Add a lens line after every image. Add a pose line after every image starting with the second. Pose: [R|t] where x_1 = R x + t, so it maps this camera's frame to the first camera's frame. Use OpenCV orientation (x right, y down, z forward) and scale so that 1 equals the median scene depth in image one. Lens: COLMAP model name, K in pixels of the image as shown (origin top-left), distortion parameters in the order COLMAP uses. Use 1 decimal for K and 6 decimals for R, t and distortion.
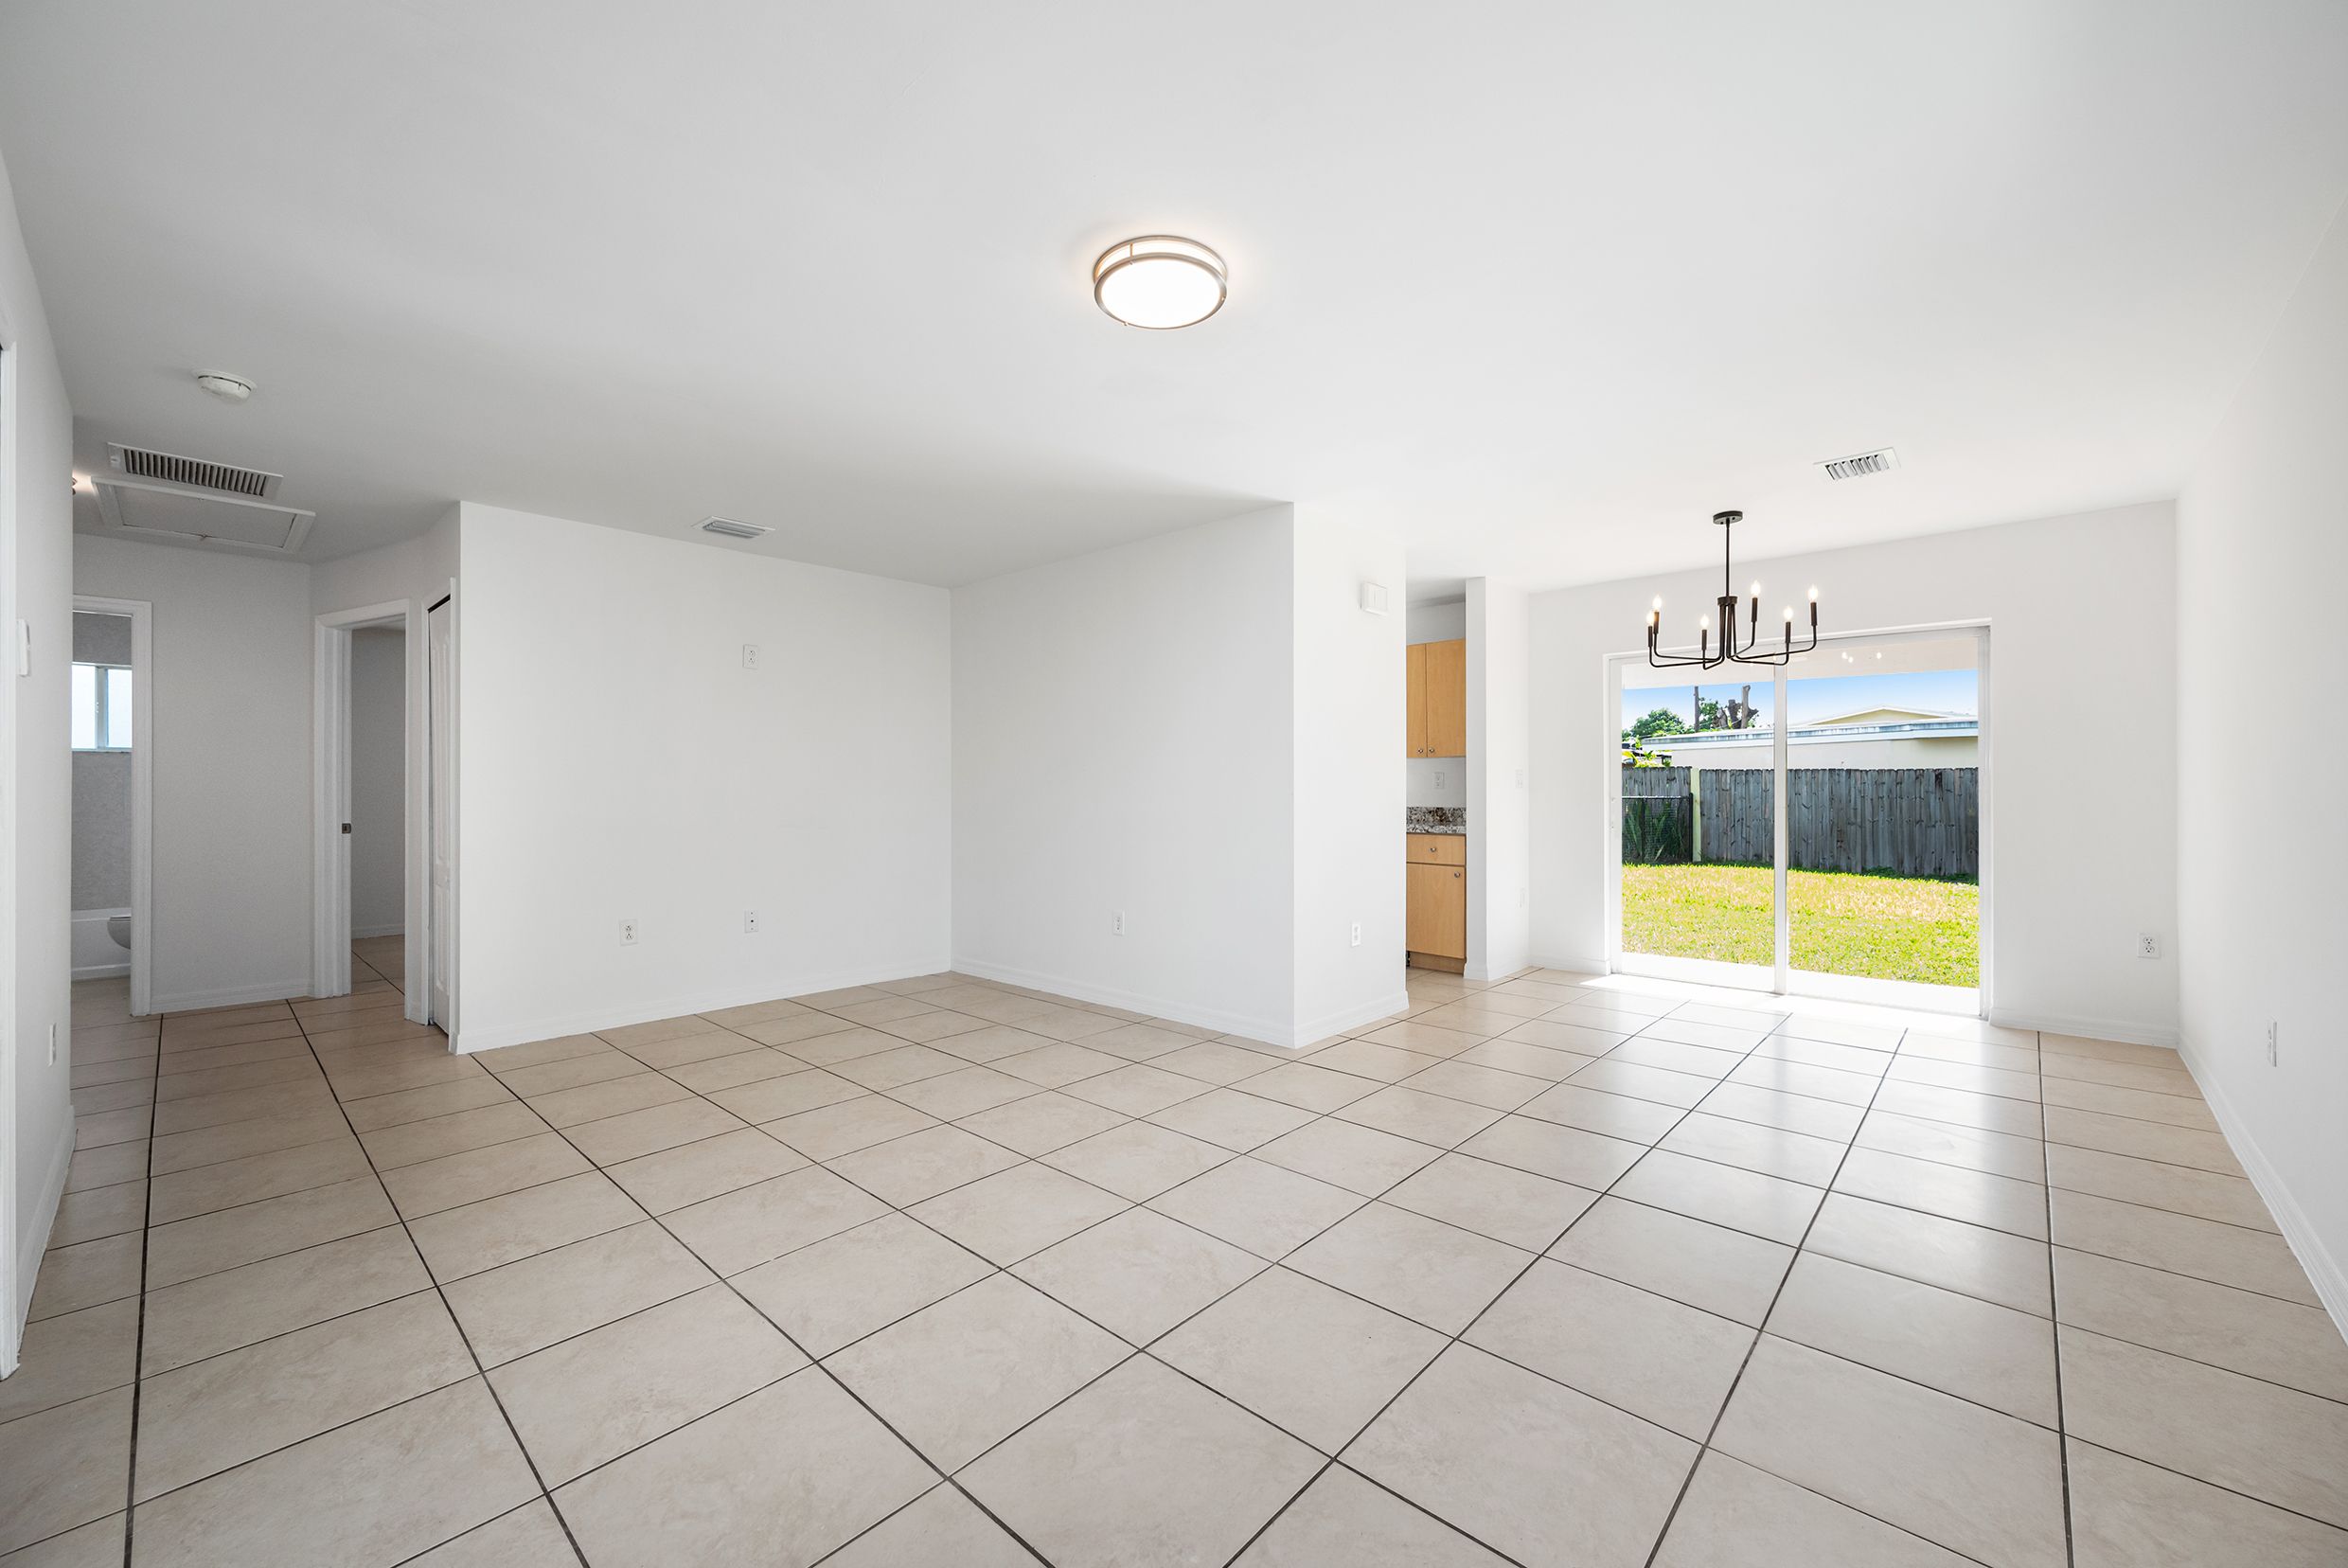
lens RADIAL K [[927.6, 0, 1174.0], [0, 927.6, 784.0], [0, 0, 1]] dist [-0.000339, 0.000100]
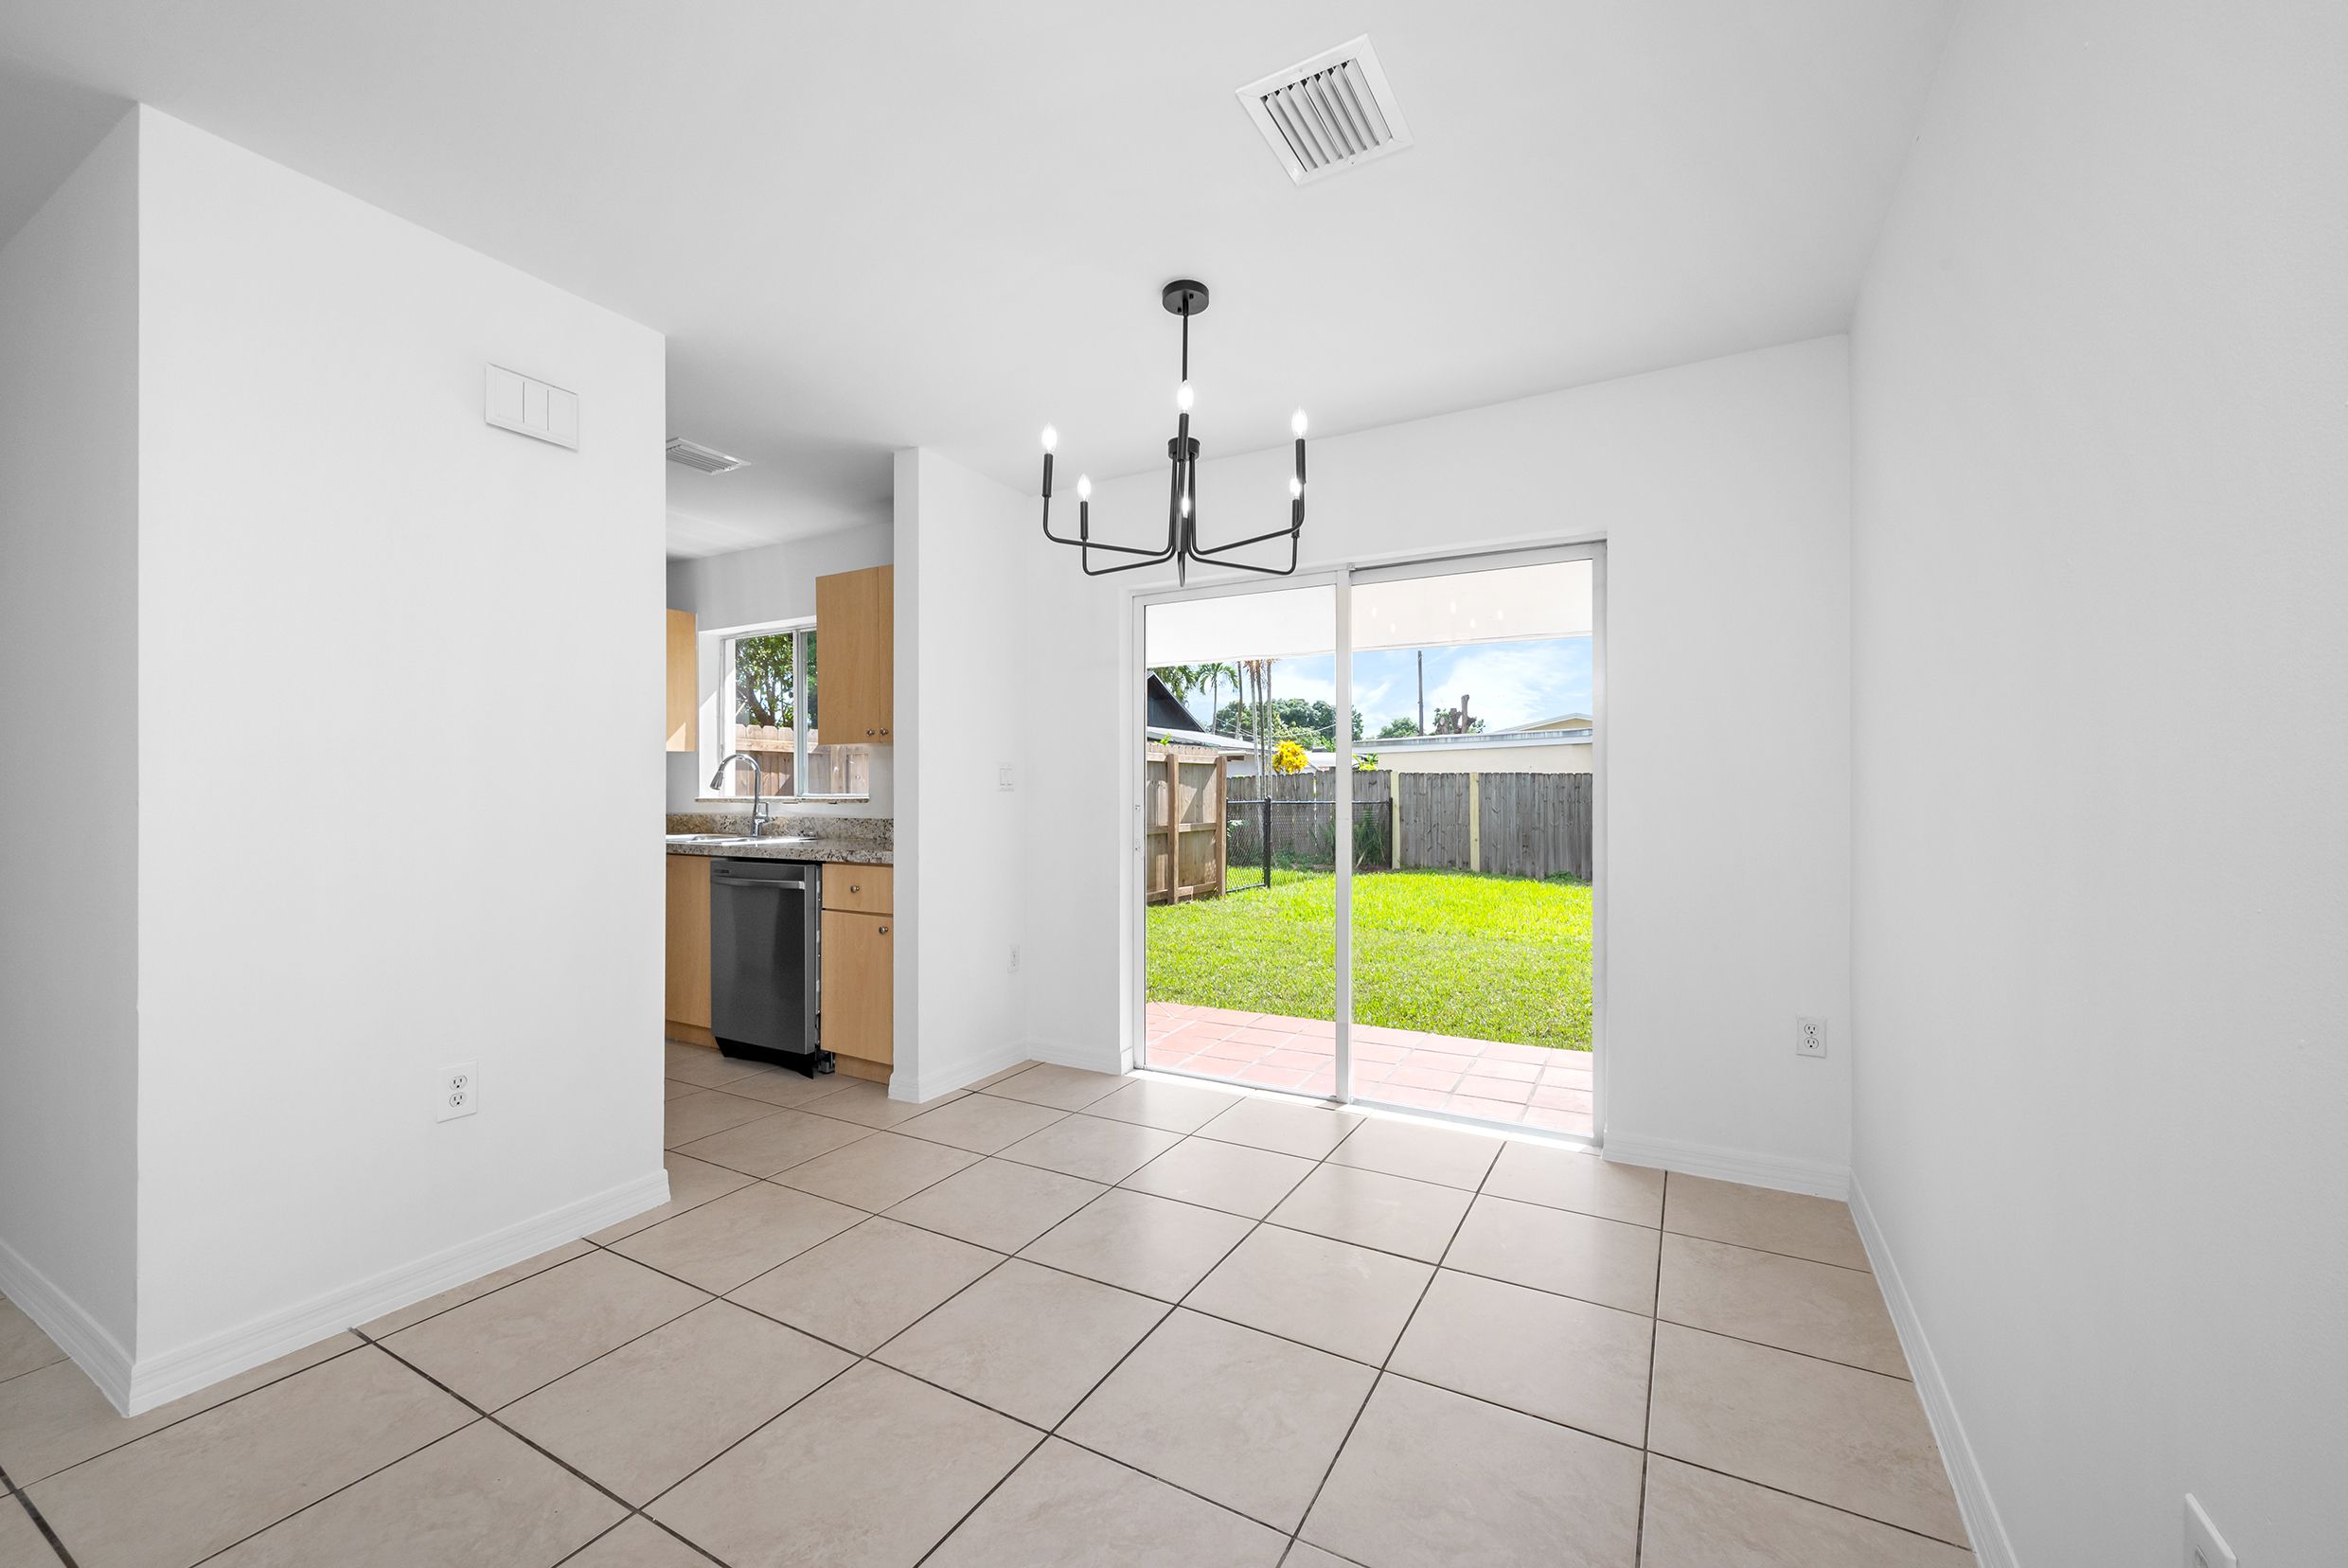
lens RADIAL K [[927.6, 0, 1174.0], [0, 927.6, 784.0], [0, 0, 1]] dist [-0.000339, 0.000100]
pose [[0.973030, 0.002981, 0.230660, 0.127089], [-0.001857, 0.999985, -0.005087, 0.001295], [-0.230672, 0.004522, 0.973021, 0.127668]]
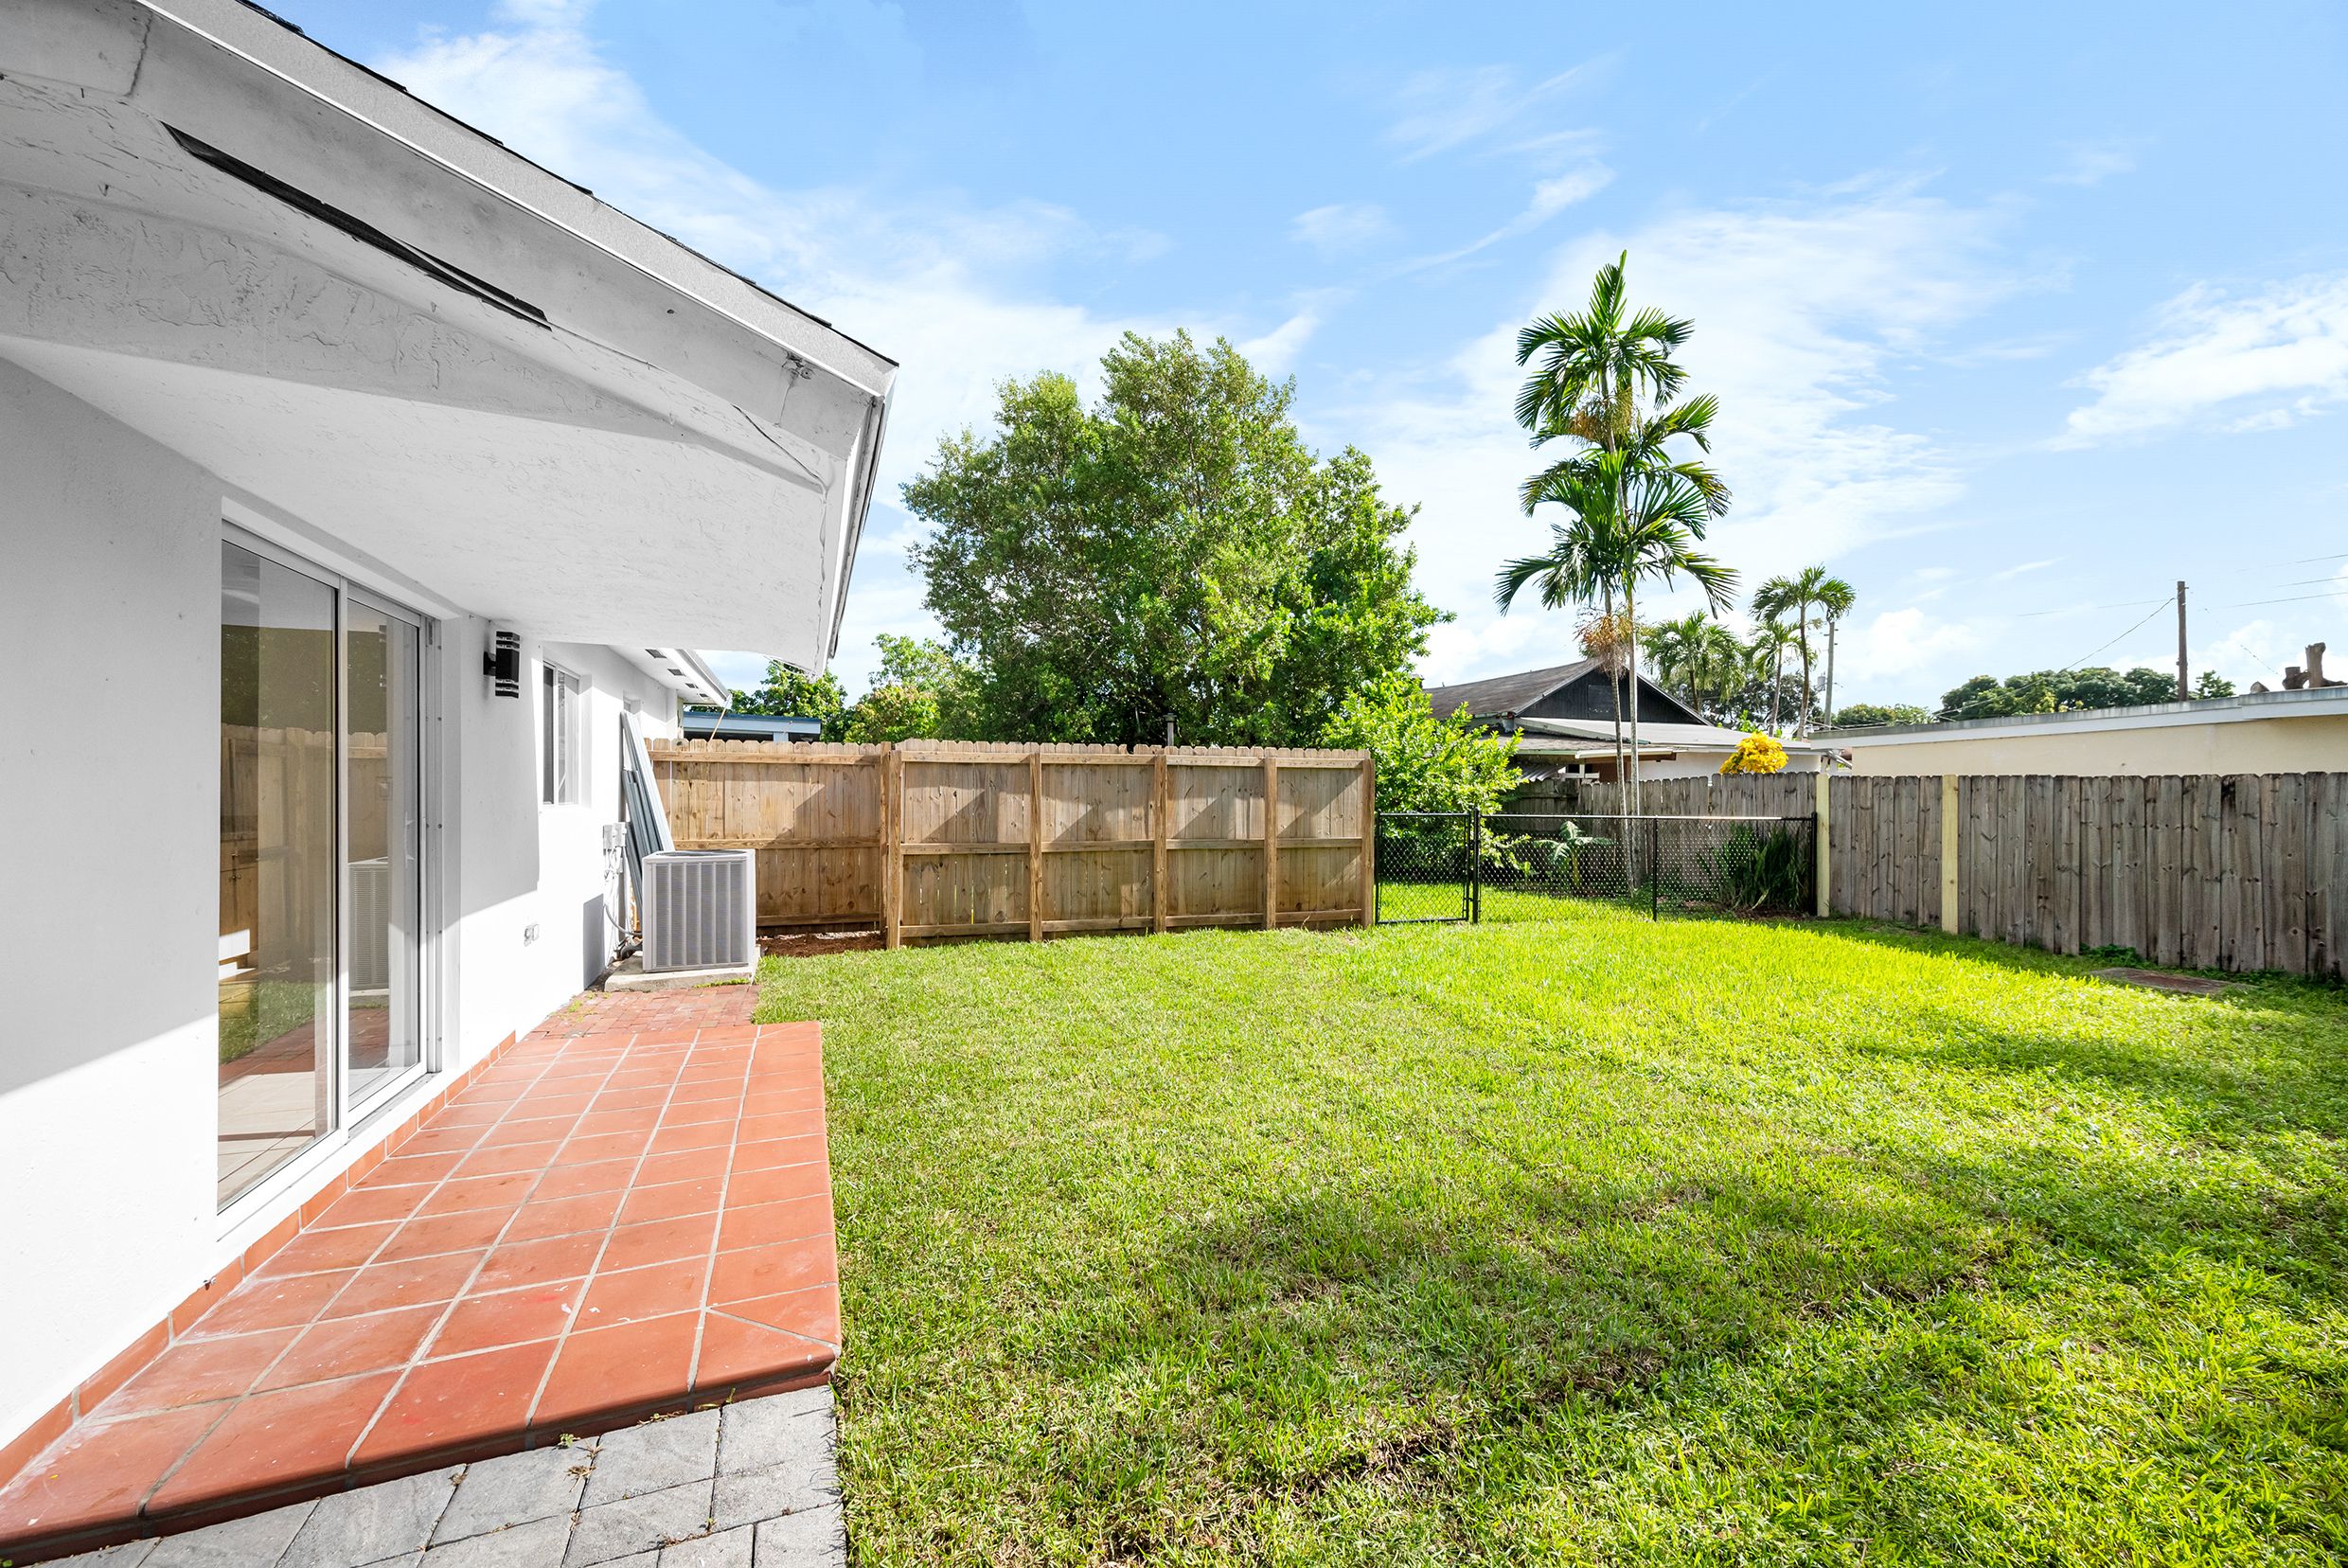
lens RADIAL K [[936.9, 0, 1179.6], [0, 936.9, 797.6], [0, 0, 1]] dist [-0.001434, -0.000254]
pose [[0.899635, 0.010656, -0.436514, 0.476099], [-0.007828, 0.999935, 0.008277, -0.002649], [0.436574, -0.004029, 0.899660, 0.218856]]
